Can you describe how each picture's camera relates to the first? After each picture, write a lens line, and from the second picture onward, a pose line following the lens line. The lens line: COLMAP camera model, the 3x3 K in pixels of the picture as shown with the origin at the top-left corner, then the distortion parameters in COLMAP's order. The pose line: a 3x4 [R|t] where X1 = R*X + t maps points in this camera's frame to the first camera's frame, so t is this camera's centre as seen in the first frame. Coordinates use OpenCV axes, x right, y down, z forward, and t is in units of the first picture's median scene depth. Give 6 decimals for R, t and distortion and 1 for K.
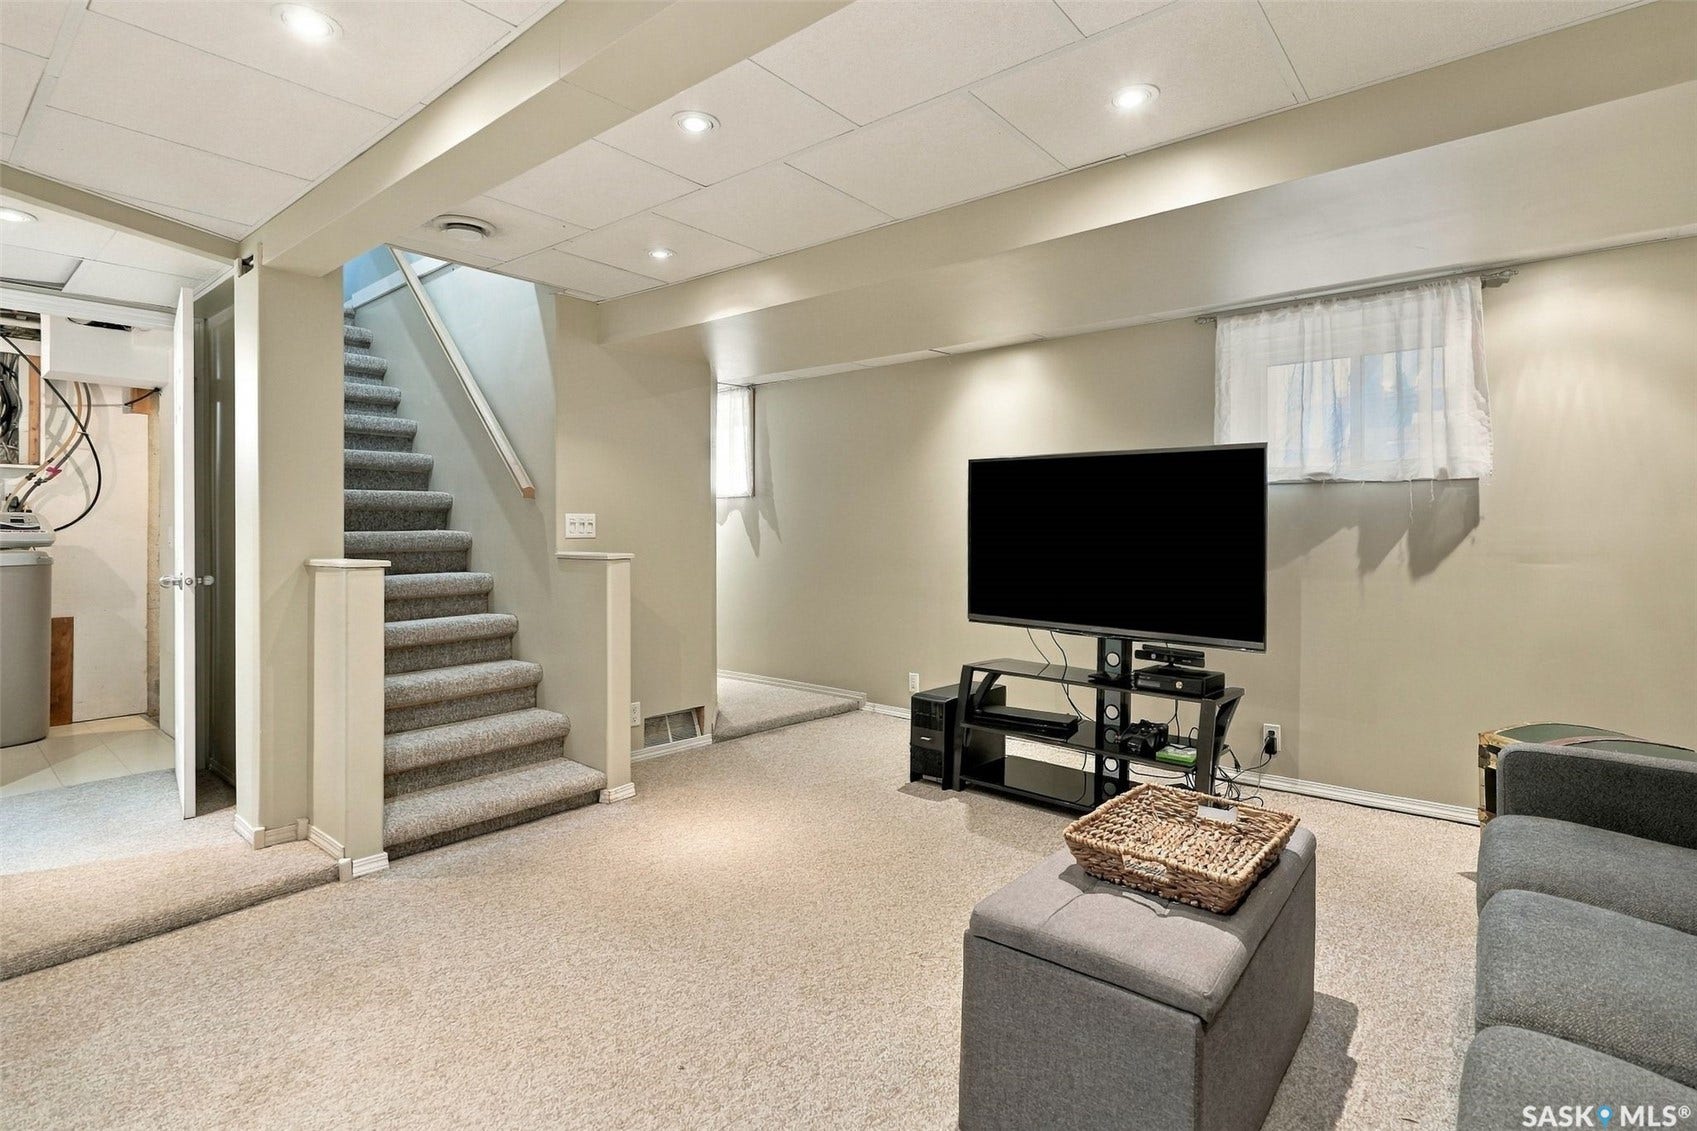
lens RADIAL K [[773.8, 0, 844.3], [0, 773.8, 542.2], [0, 0, 1]] dist [-0.000694, -0.000020]
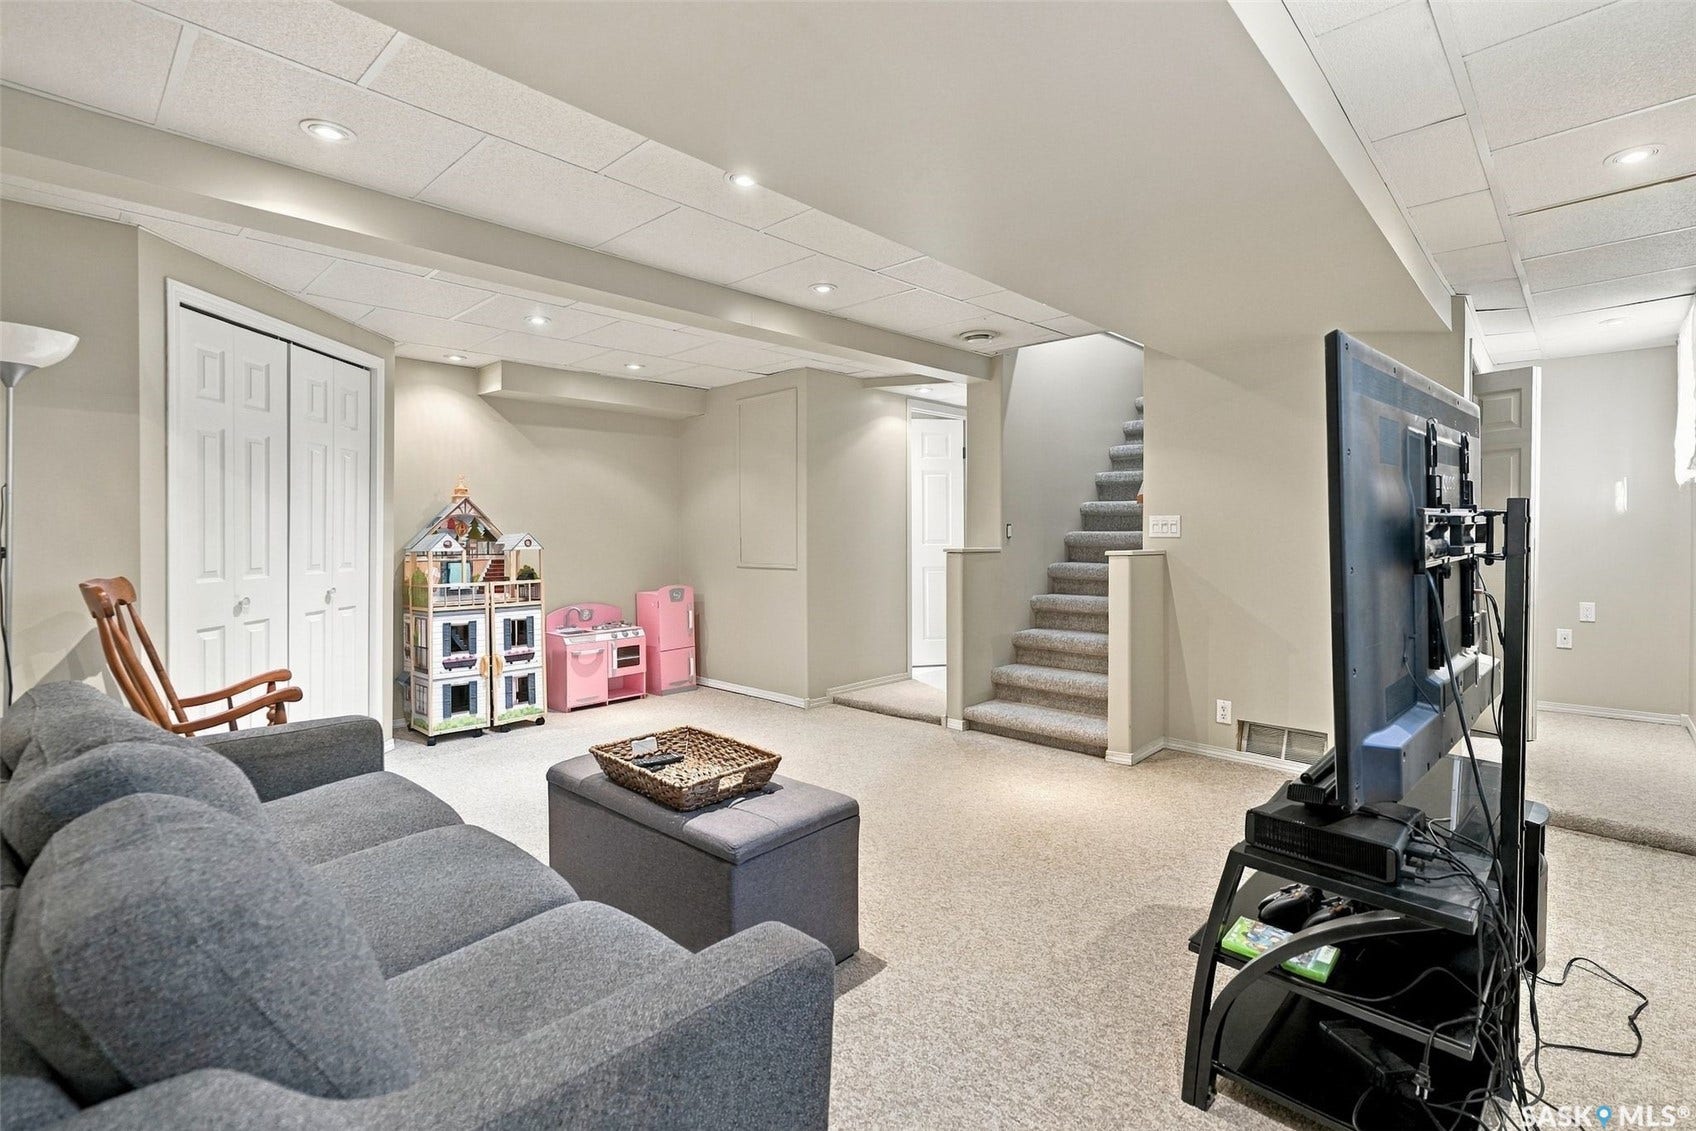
lens RADIAL K [[773.3, 0, 843.8], [0, 773.3, 542.2], [0, 0, 1]] dist [-0.000694, -0.000020]
pose [[-0.055357, 0.007877, -0.998436, 0.871049], [-0.001944, 0.999966, 0.007997, -0.001304], [0.998465, 0.002384, -0.055340, 0.663195]]
